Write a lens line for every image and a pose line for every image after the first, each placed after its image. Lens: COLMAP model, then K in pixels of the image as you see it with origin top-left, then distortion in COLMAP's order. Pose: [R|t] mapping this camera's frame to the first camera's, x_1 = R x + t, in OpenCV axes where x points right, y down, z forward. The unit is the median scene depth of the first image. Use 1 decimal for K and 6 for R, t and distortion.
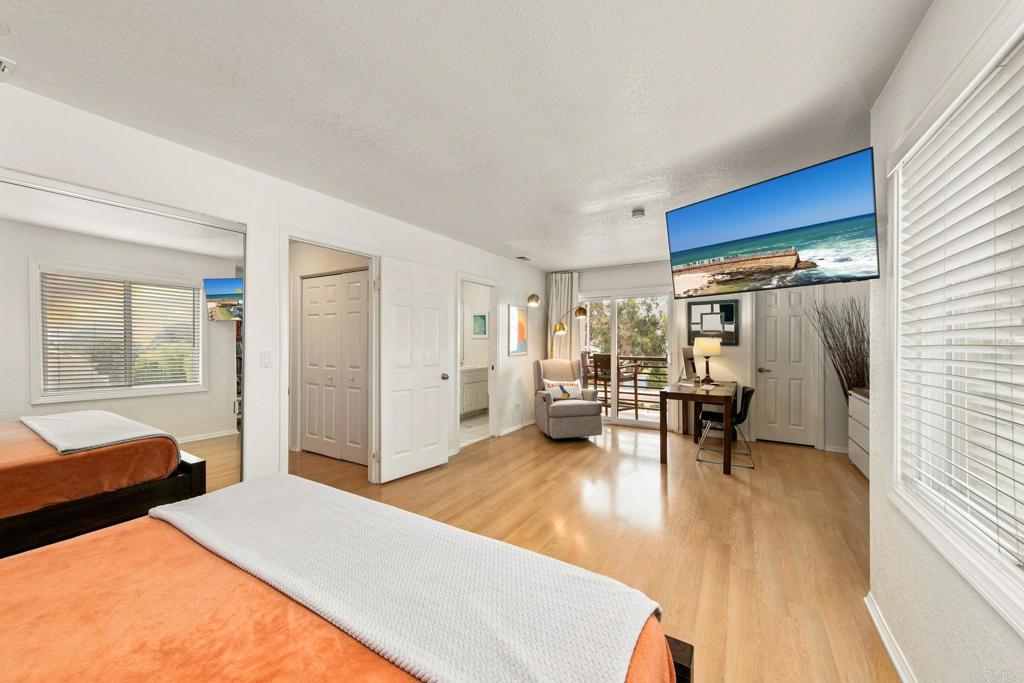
lens RADIAL K [[375.7, 0, 519.1], [0, 375.7, 343.4], [0, 0, 1]] dist [0.002330, 0.000046]
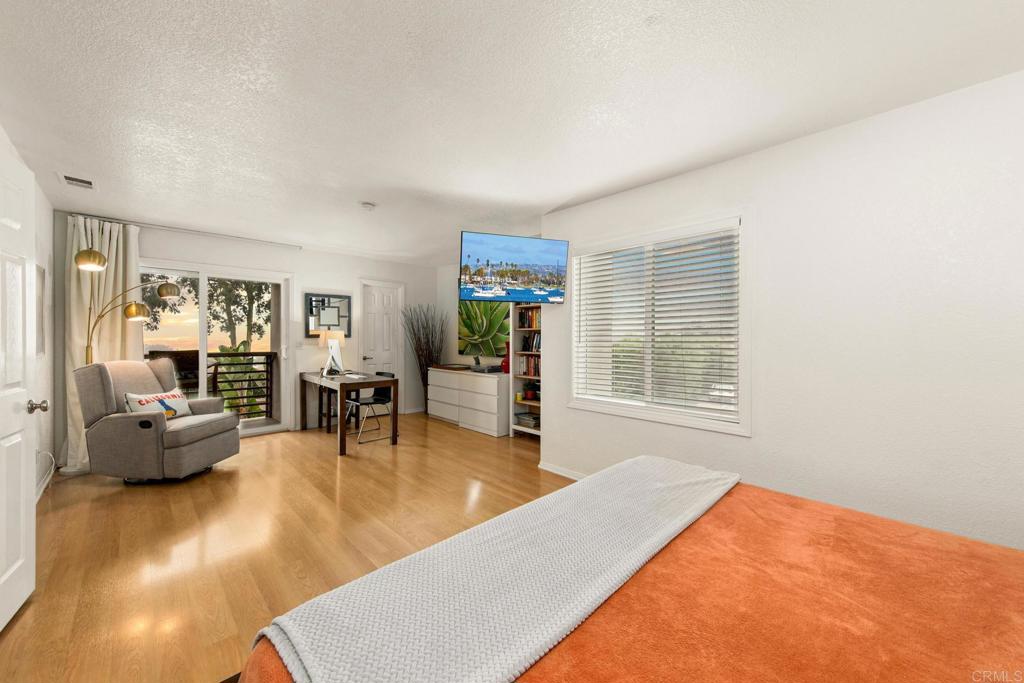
lens RADIAL K [[375.7, 0, 520.6], [0, 375.7, 337.9], [0, 0, 1]] dist [0.002330, 0.000046]
pose [[0.243038, -0.002979, 0.970012, -0.373476], [0.001150, 0.999995, 0.002783, 0.003822], [-0.970016, 0.000439, 0.243040, 0.232098]]
